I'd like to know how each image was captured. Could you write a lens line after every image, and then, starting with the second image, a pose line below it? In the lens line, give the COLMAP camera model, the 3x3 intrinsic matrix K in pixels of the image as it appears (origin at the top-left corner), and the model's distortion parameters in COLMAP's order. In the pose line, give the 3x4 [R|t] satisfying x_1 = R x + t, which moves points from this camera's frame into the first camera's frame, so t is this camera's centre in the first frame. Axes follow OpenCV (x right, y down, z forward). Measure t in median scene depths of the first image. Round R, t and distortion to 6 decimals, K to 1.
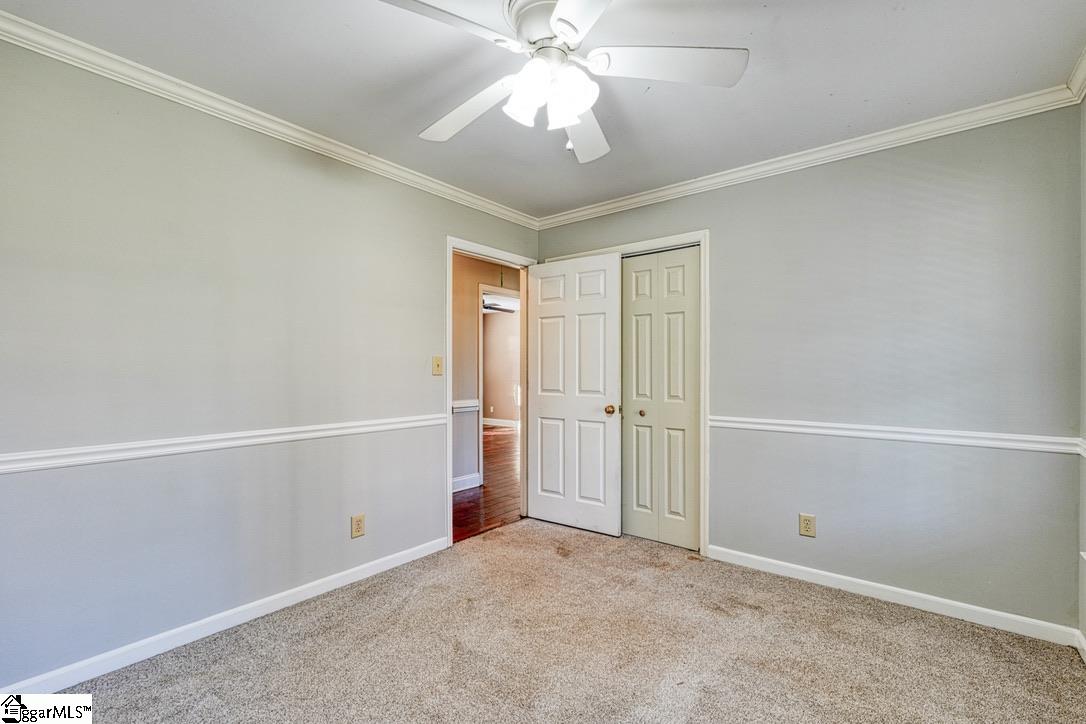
lens RADIAL K [[483.2, 0, 542.4], [0, 483.2, 384.4], [0, 0, 1]] dist [0.000495, 0.000027]
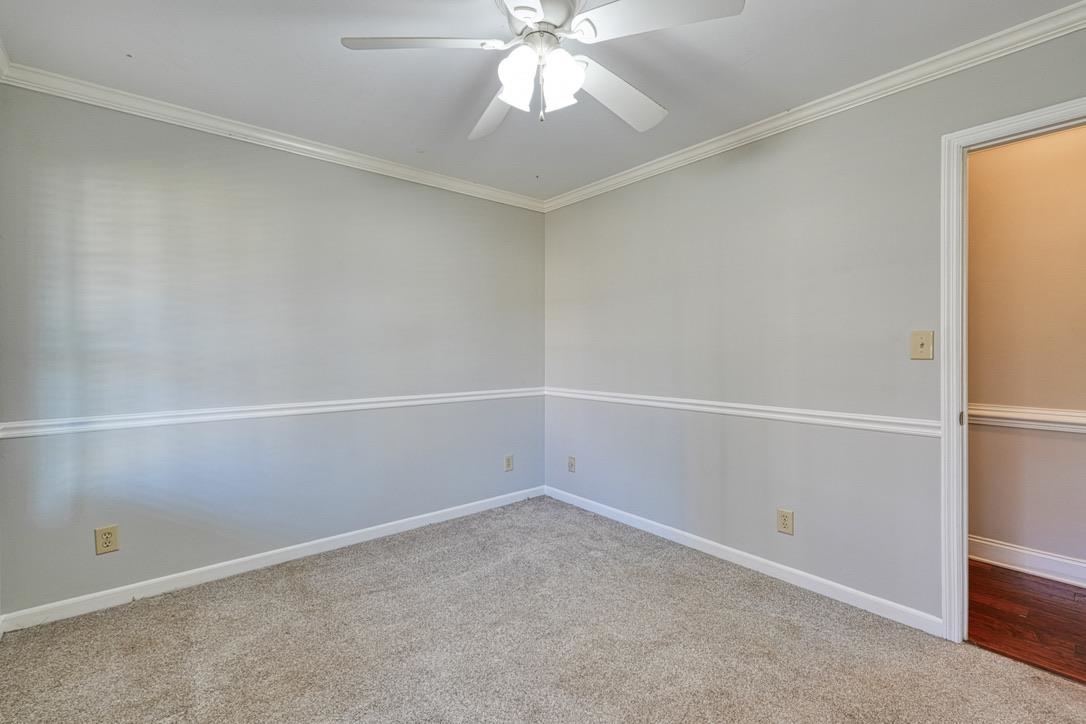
lens RADIAL K [[478.1, 0, 543.0], [0, 478.1, 362.0], [0, 0, 1]] dist [0.001306, -0.000084]
pose [[-0.199249, 0.023317, -0.979671, 0.622502], [-0.027816, 0.999179, 0.029439, -0.024885], [0.979554, 0.033116, -0.198437, 0.757463]]
